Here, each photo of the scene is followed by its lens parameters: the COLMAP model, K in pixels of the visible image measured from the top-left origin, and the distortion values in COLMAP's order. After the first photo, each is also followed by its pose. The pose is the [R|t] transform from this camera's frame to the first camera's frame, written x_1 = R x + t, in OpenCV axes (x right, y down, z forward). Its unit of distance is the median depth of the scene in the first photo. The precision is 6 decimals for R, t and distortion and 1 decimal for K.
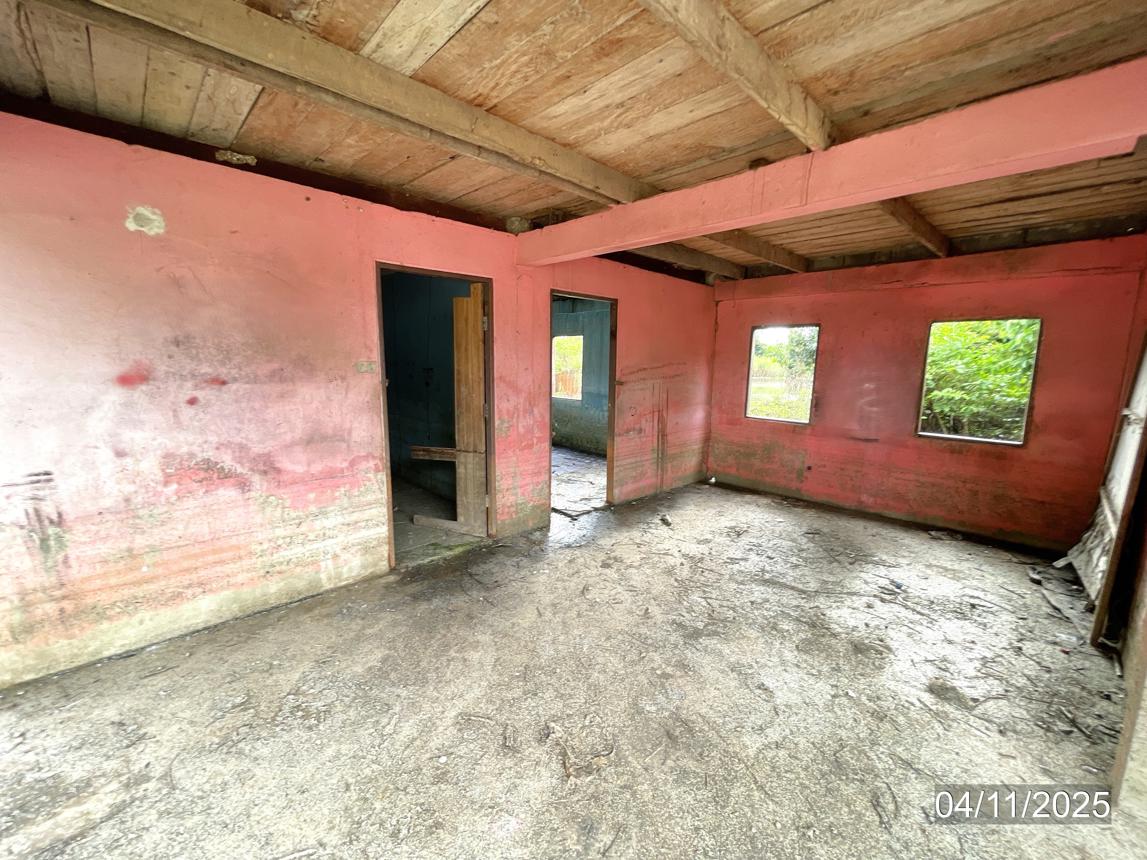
lens RADIAL K [[462.7, 0, 573.5], [0, 462.7, 430.0], [0, 0, 1]] dist [-0.002436, -0.000249]
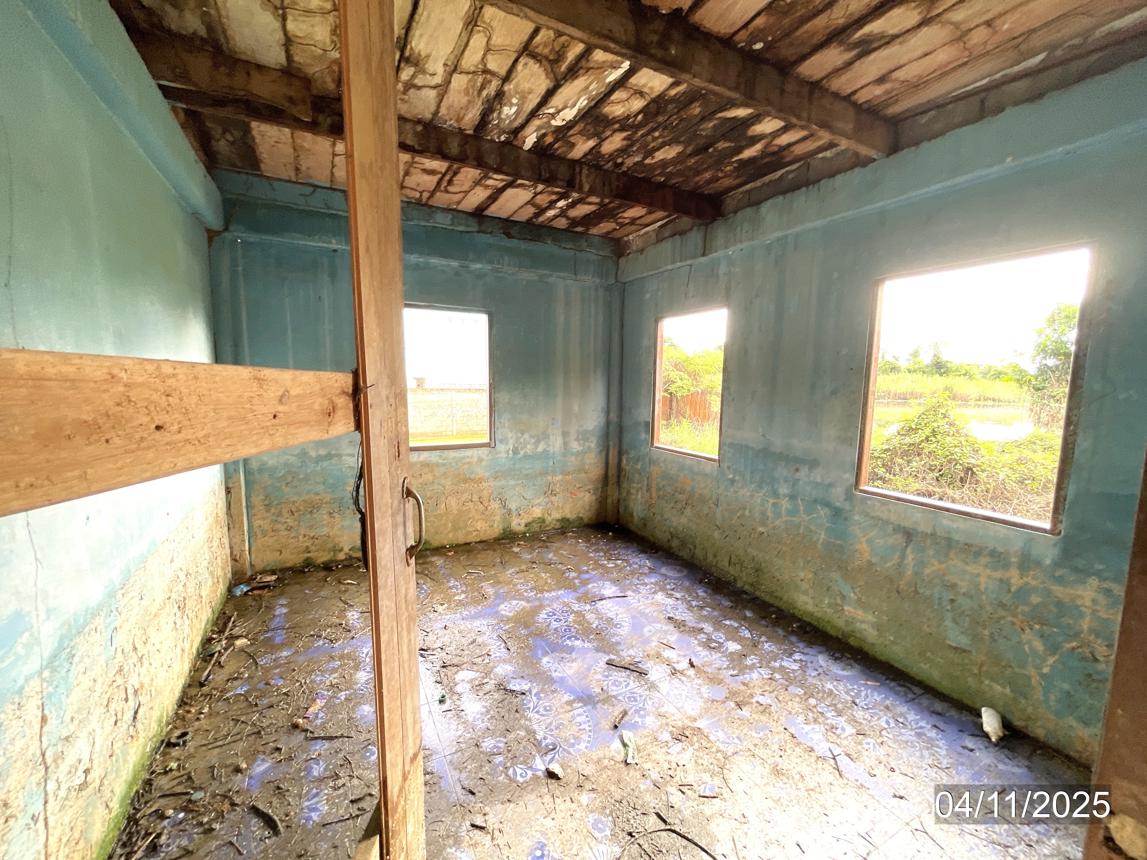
lens RADIAL K [[462.7, 0, 573.5], [0, 462.7, 430.0], [0, 0, 1]] dist [-0.002436, -0.000249]
pose [[0.963824, 0.027213, -0.265146, 0.001916], [-0.036593, 0.998865, -0.030504, -0.187619], [0.264015, 0.039103, 0.963726, 1.385184]]
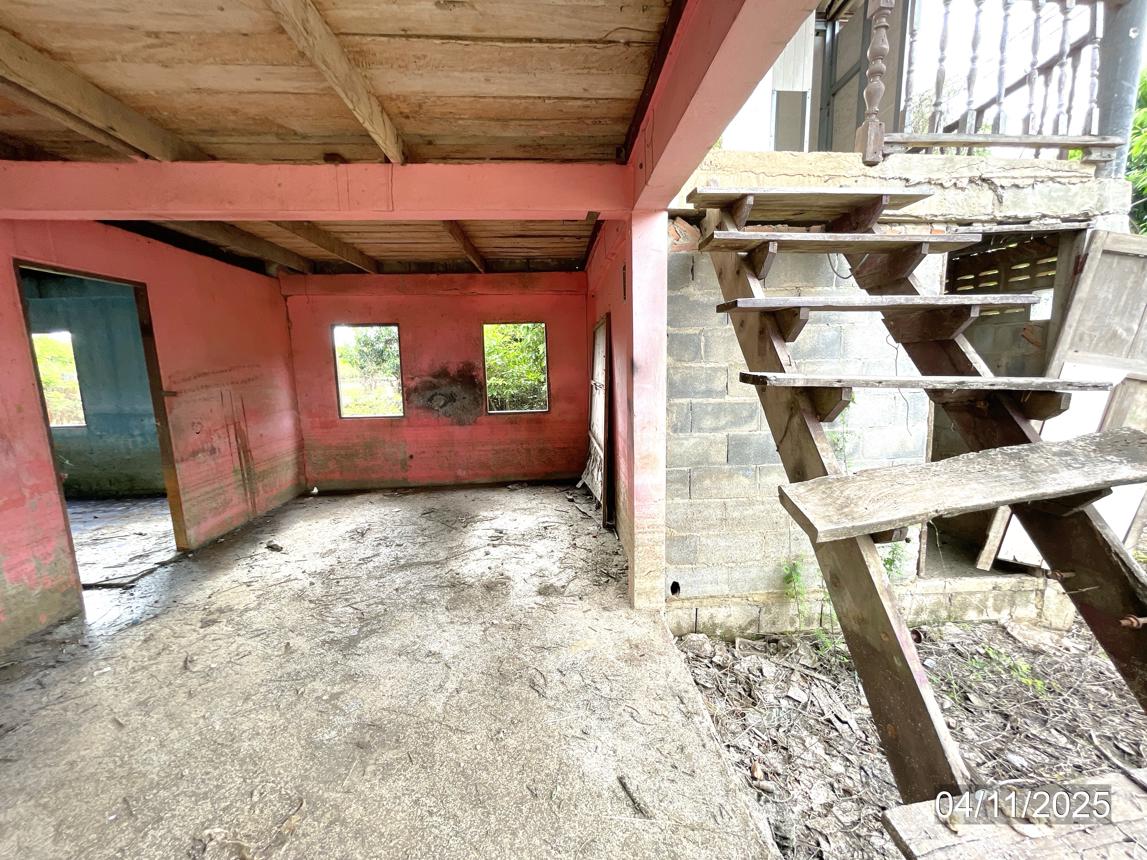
lens RADIAL K [[462.7, 0, 573.5], [0, 462.7, 430.0], [0, 0, 1]] dist [-0.002436, -0.000249]
pose [[0.648289, -0.146396, 0.747188, -0.067634], [0.147453, 0.986903, 0.065428, 0.009256], [-0.746980, 0.067759, 0.661385, -0.004281]]
